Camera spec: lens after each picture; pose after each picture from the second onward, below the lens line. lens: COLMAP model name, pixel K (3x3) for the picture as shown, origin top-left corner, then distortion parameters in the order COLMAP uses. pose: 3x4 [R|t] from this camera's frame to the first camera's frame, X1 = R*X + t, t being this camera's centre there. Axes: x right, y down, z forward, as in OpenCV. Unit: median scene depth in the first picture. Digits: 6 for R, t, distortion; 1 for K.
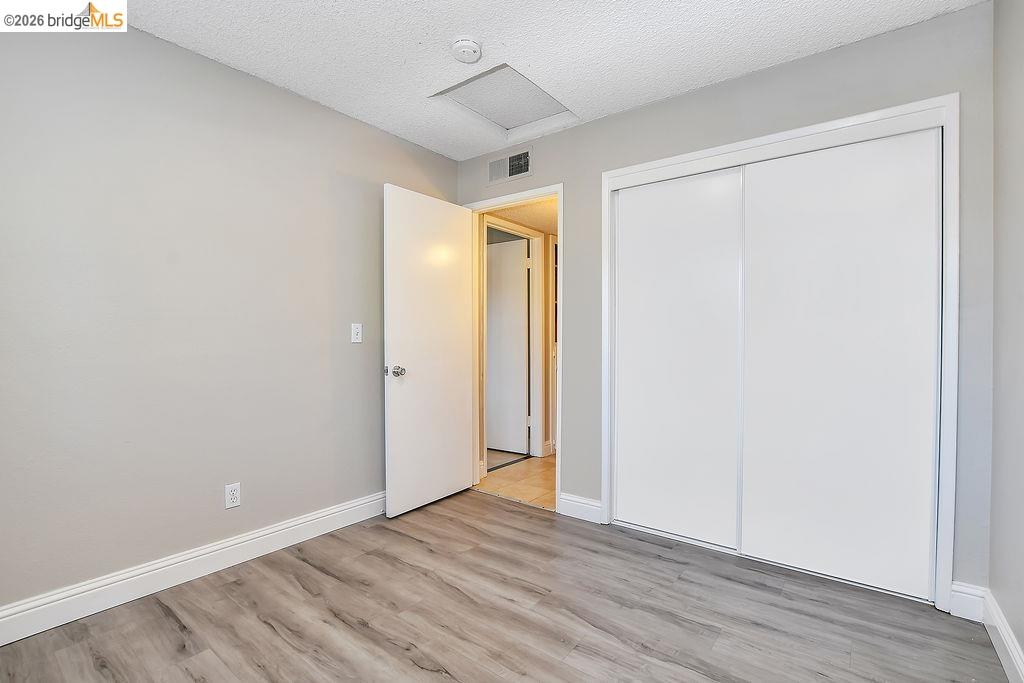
lens RADIAL K [[467.5, 0, 511.4], [0, 467.5, 347.0], [0, 0, 1]] dist [-0.022451, -0.000140]
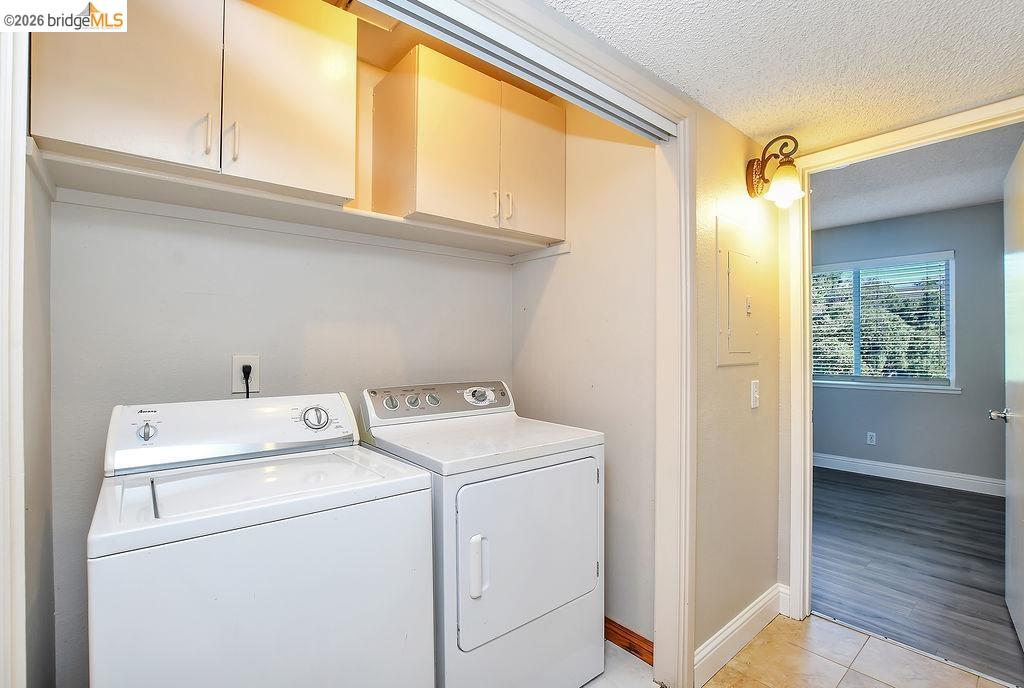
lens RADIAL K [[459.0, 0, 511.4], [0, 459.0, 347.9], [0, 0, 1]] dist [-0.001495, -0.000236]
pose [[-0.972352, 0.000563, 0.233519, 0.635466], [0.004766, 0.999837, 0.017436, -0.136391], [-0.233471, 0.018067, -0.972196, 2.960340]]
